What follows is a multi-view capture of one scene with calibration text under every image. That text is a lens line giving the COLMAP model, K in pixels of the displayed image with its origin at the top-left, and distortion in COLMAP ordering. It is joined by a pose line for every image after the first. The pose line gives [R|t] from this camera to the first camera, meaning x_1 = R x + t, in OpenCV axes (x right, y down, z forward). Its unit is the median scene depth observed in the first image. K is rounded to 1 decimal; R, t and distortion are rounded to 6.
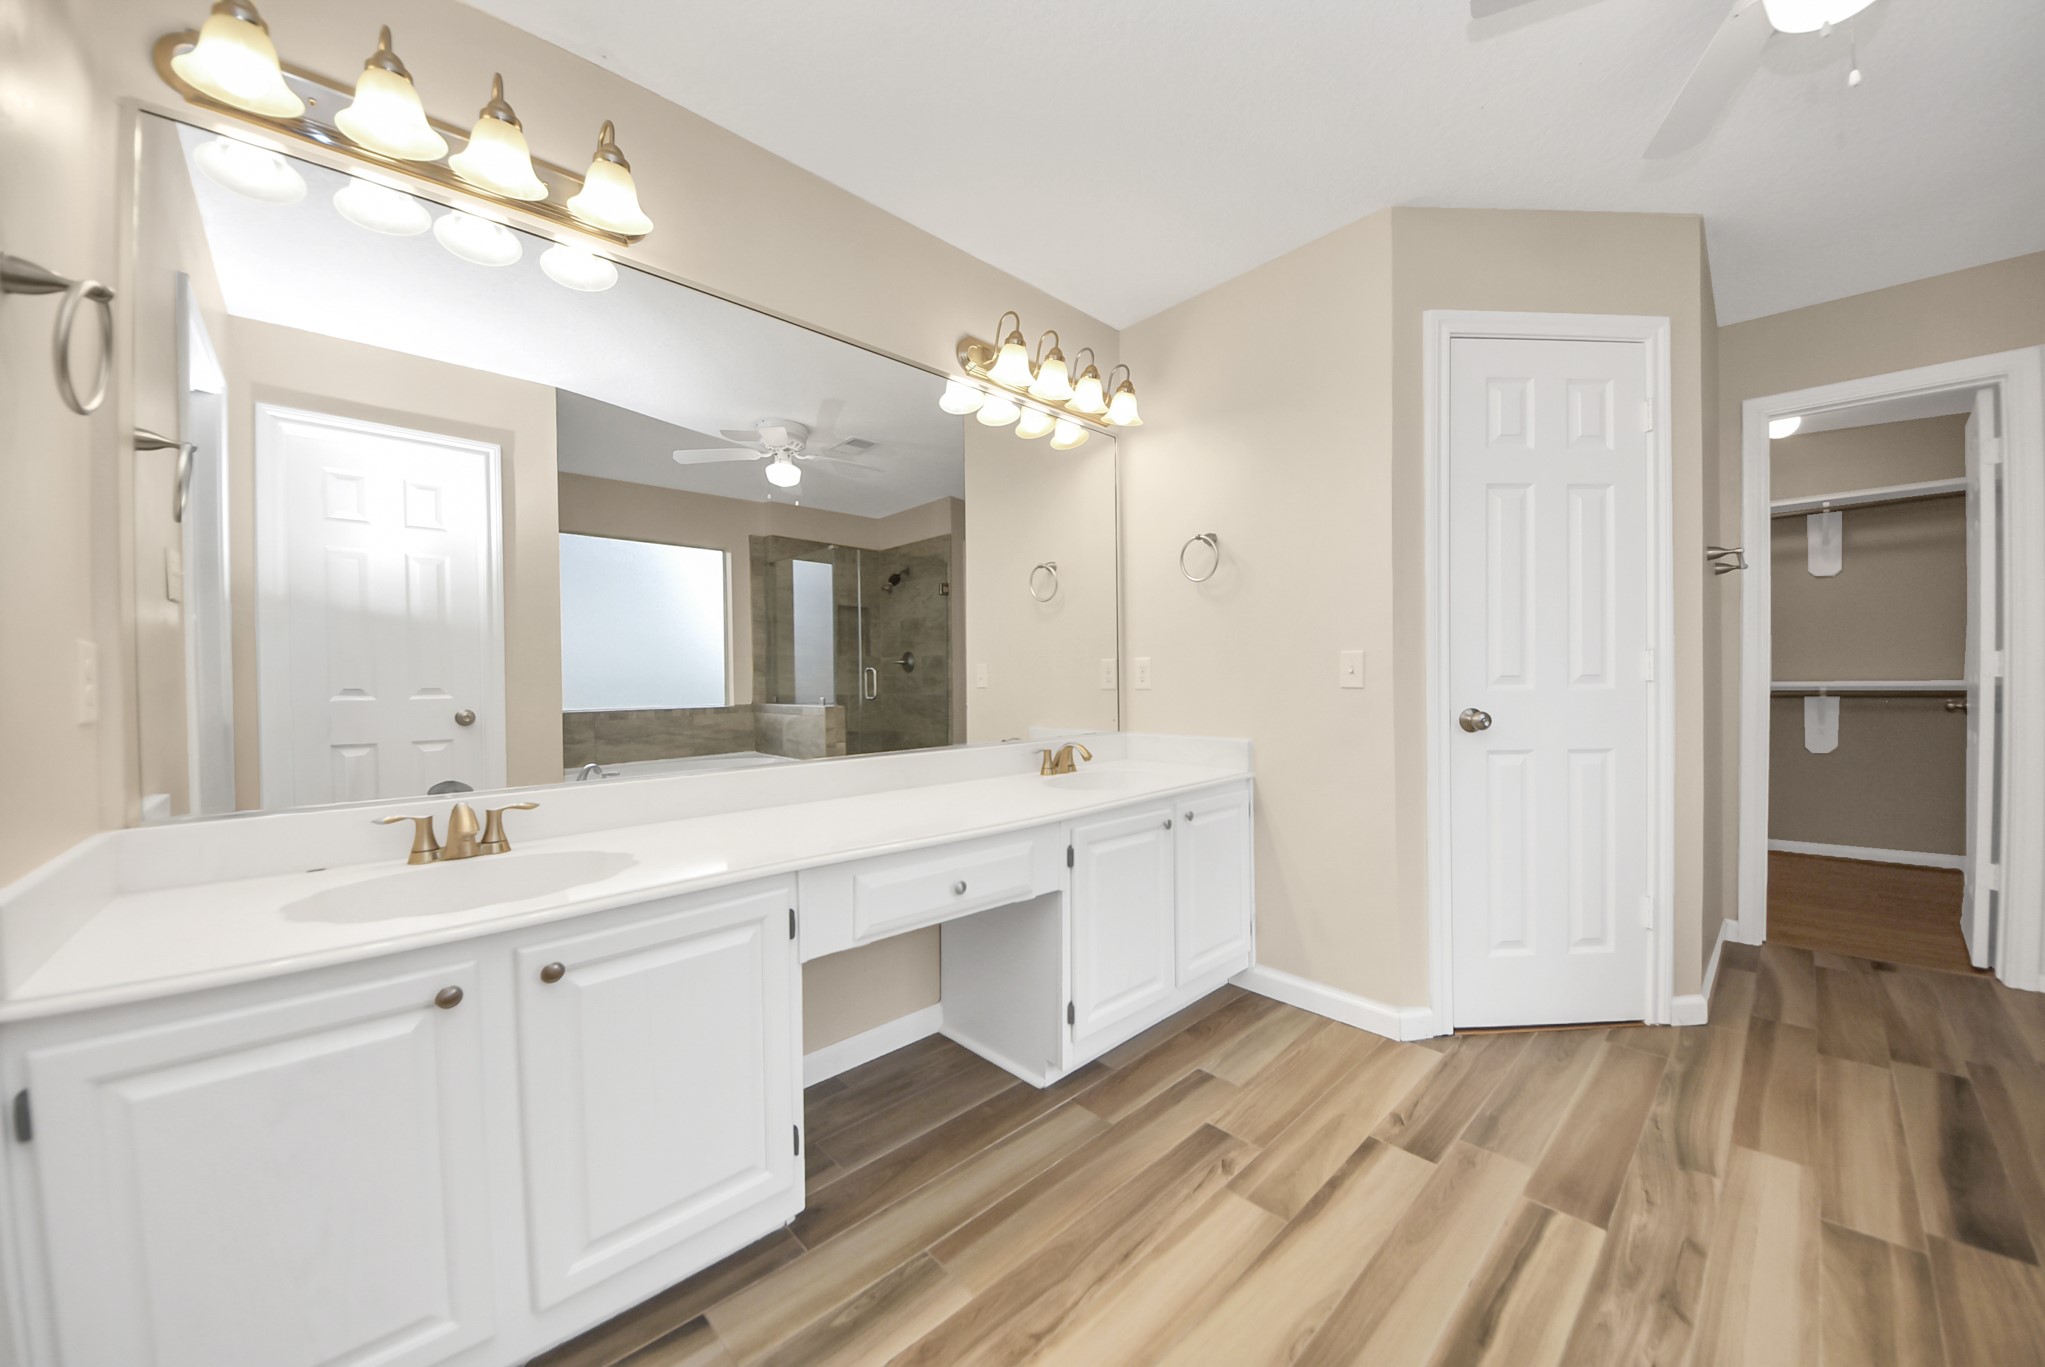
lens RADIAL K [[737.3, 0, 959.9], [0, 737.3, 684.0], [0, 0, 1]] dist [0.009015, -0.002397]
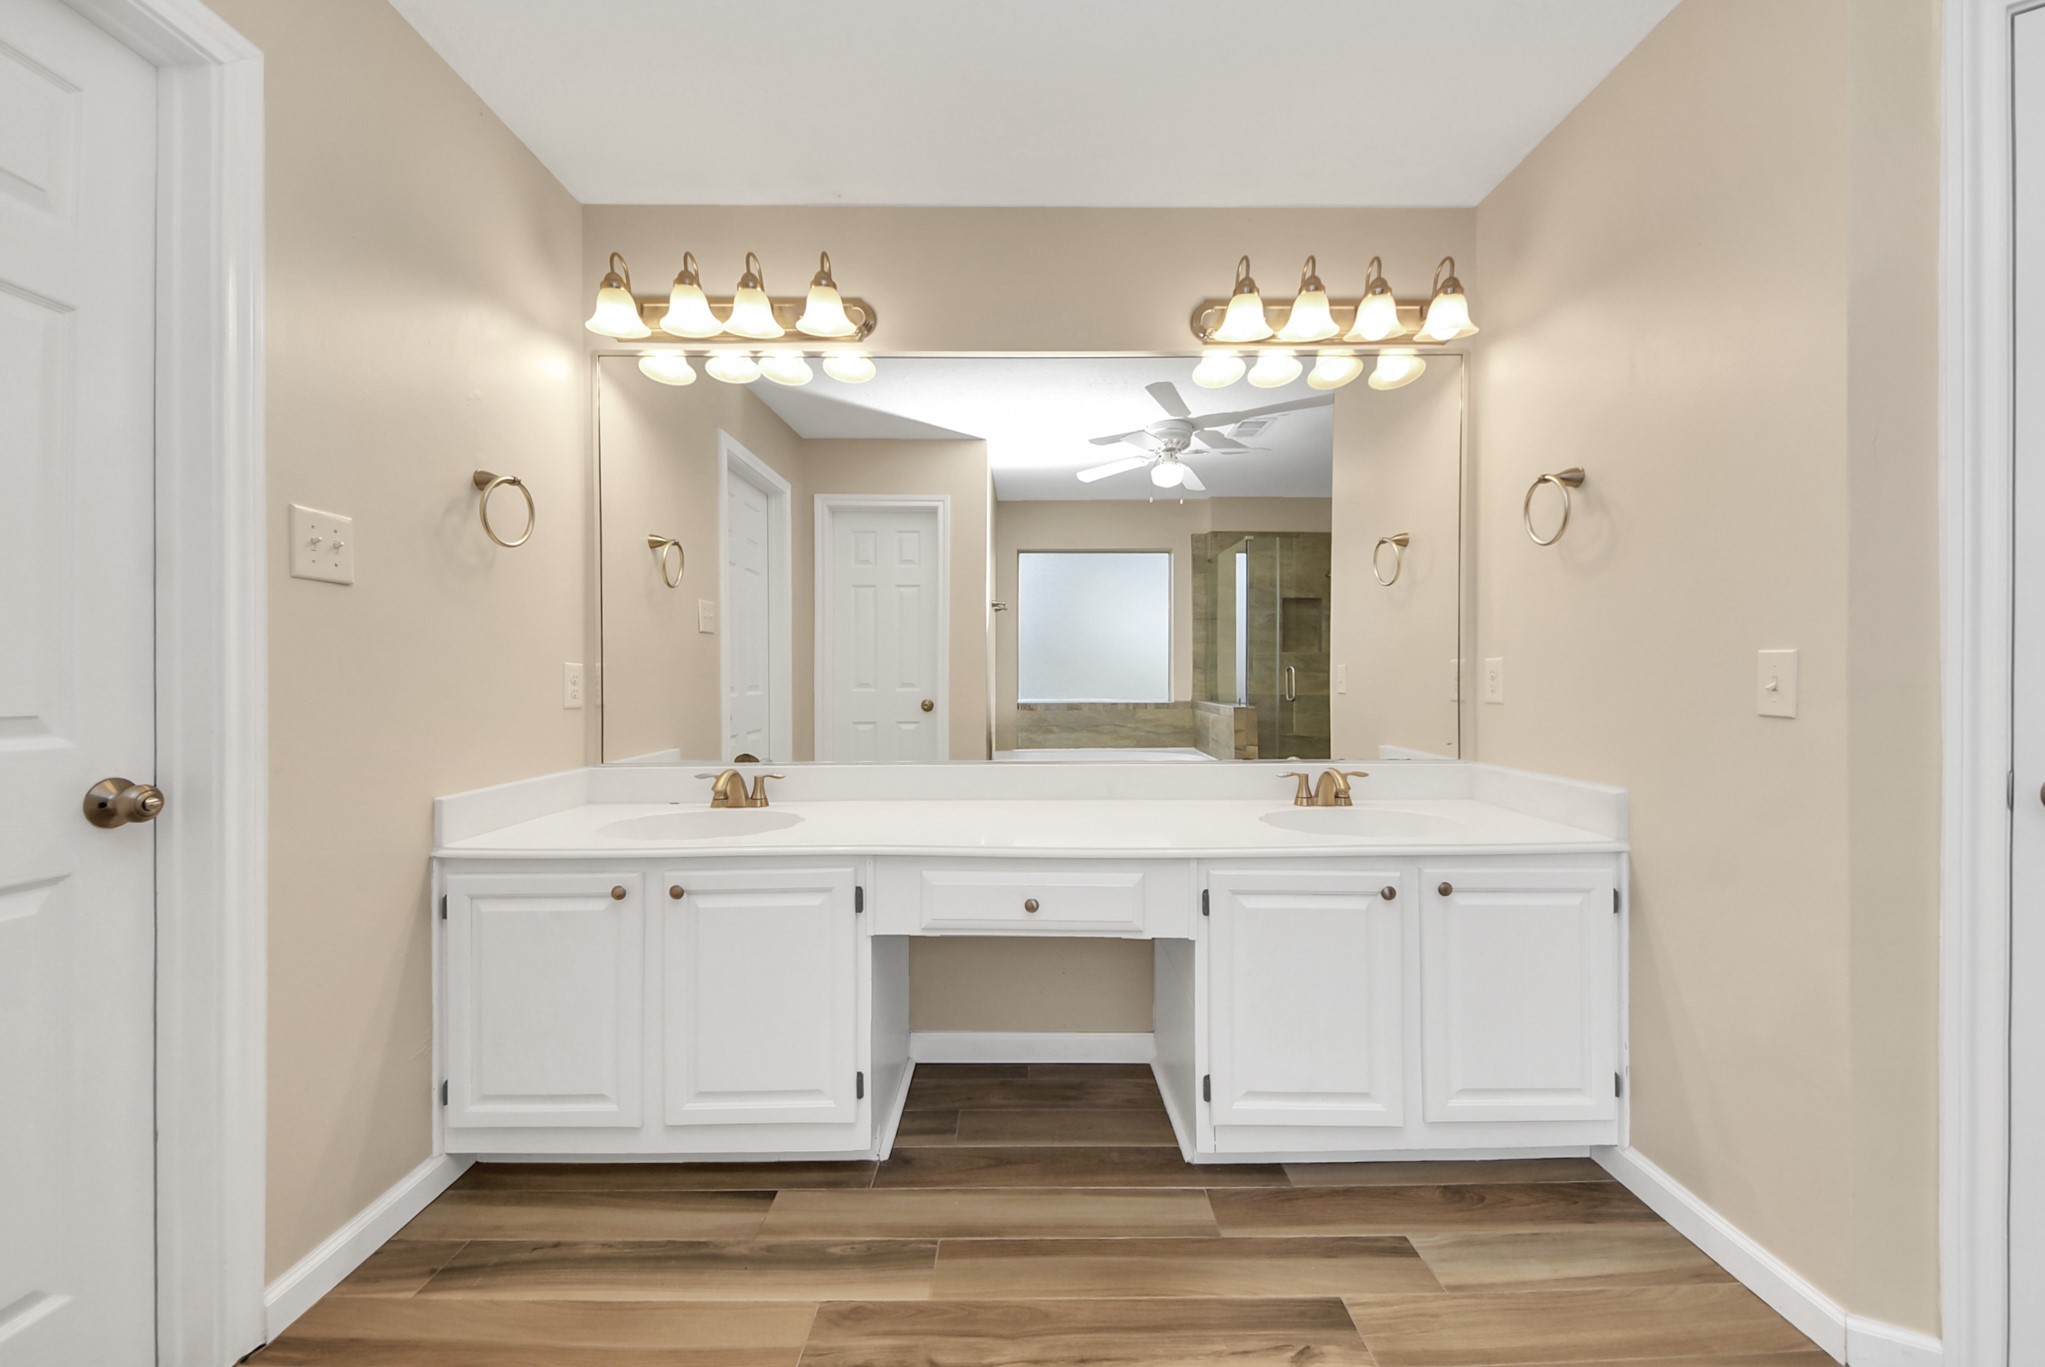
lens RADIAL K [[737.3, 0, 1013.4], [0, 737.3, 679.1], [0, 0, 1]] dist [0.009015, -0.002397]
pose [[0.752863, 0.015556, -0.657993, 0.507884], [-0.011396, 0.999879, 0.010600, -0.027296], [0.658079, -0.000481, 0.752949, 0.203184]]
